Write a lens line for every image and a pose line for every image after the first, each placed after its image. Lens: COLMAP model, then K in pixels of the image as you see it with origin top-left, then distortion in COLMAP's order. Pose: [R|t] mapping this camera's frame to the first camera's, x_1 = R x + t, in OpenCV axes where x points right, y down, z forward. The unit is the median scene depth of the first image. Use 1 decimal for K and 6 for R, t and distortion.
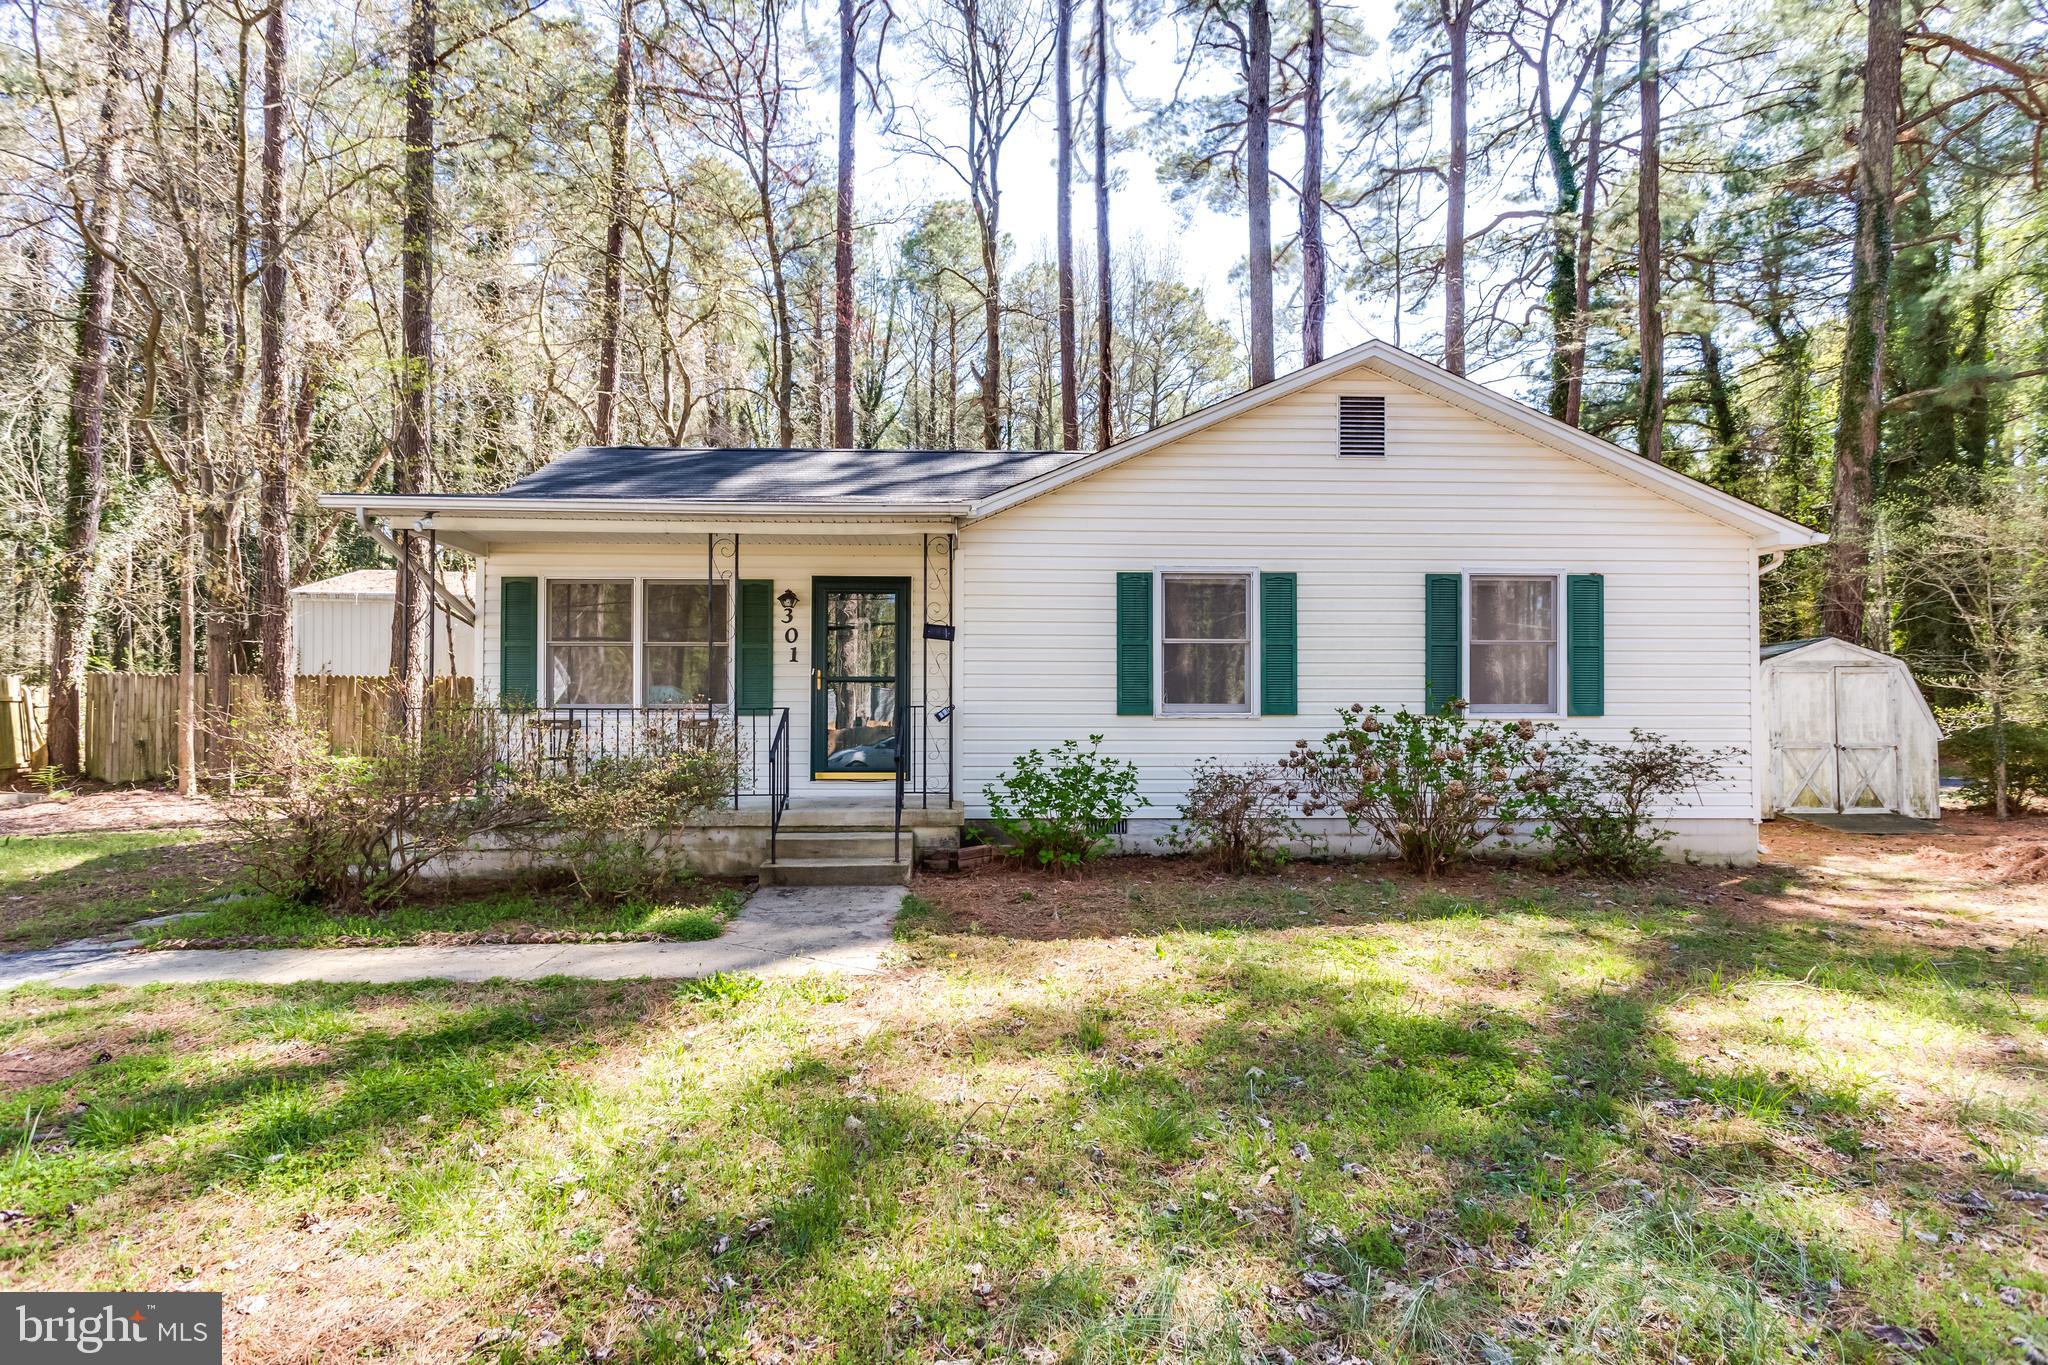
lens RADIAL K [[898.7, 0, 1024.0], [0, 898.7, 717.0], [0, 0, 1]] dist [0.000412, 0.000029]
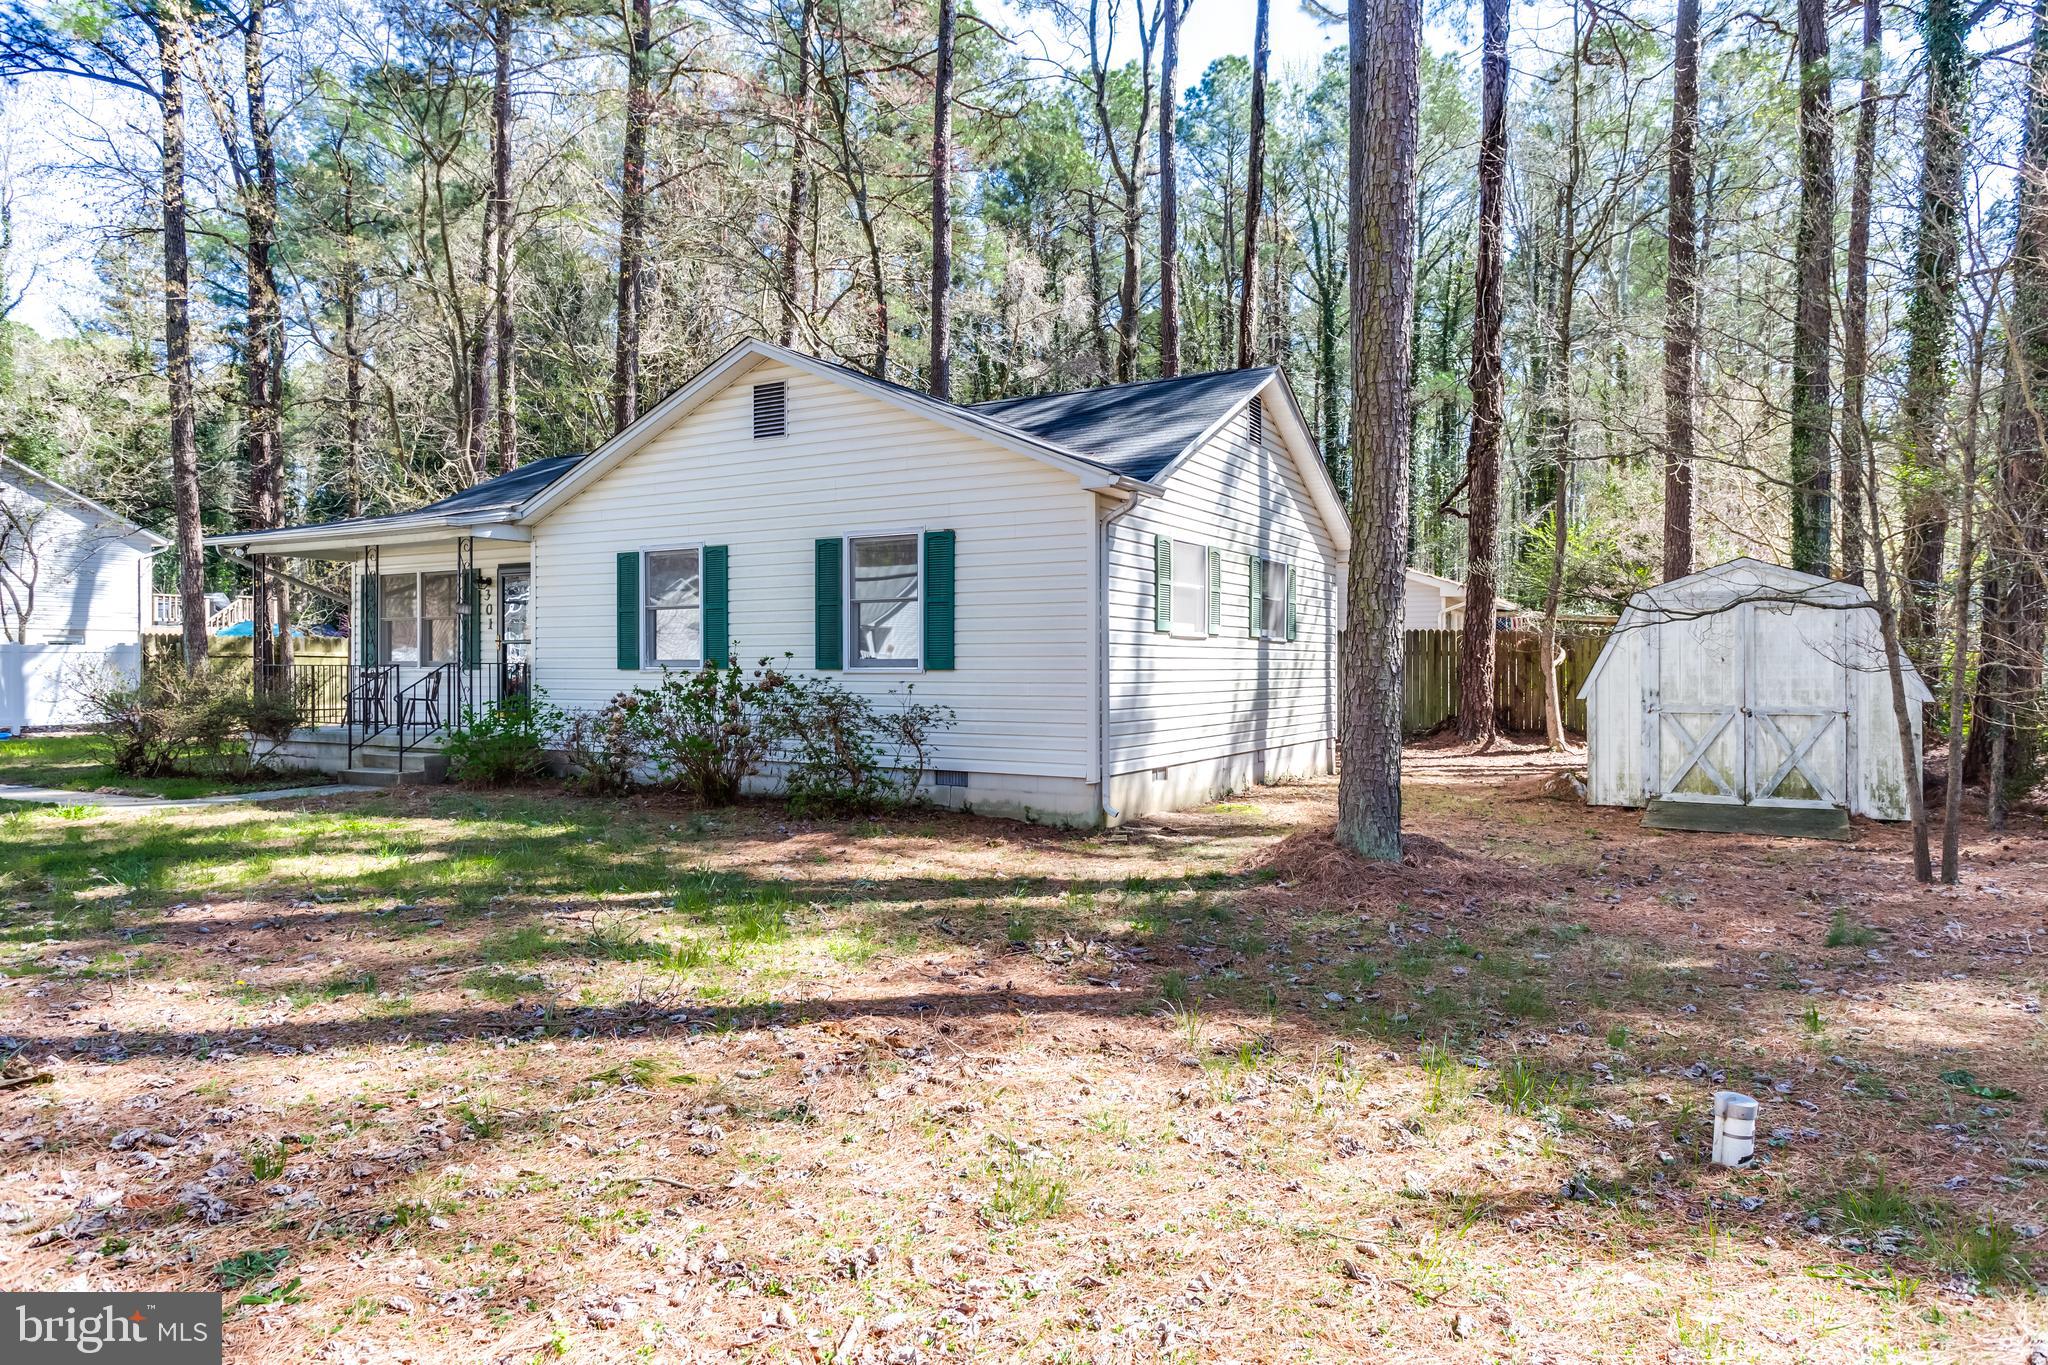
lens RADIAL K [[1018.7, 0, 1024.0], [0, 1018.7, 682.5], [0, 0, 1]] dist [0.000095, 0.000013]
pose [[0.888818, 0.005546, -0.458227, 1.224712], [-0.000184, 0.999931, 0.011746, -0.000653], [0.458260, -0.010356, 0.888758, 0.016559]]
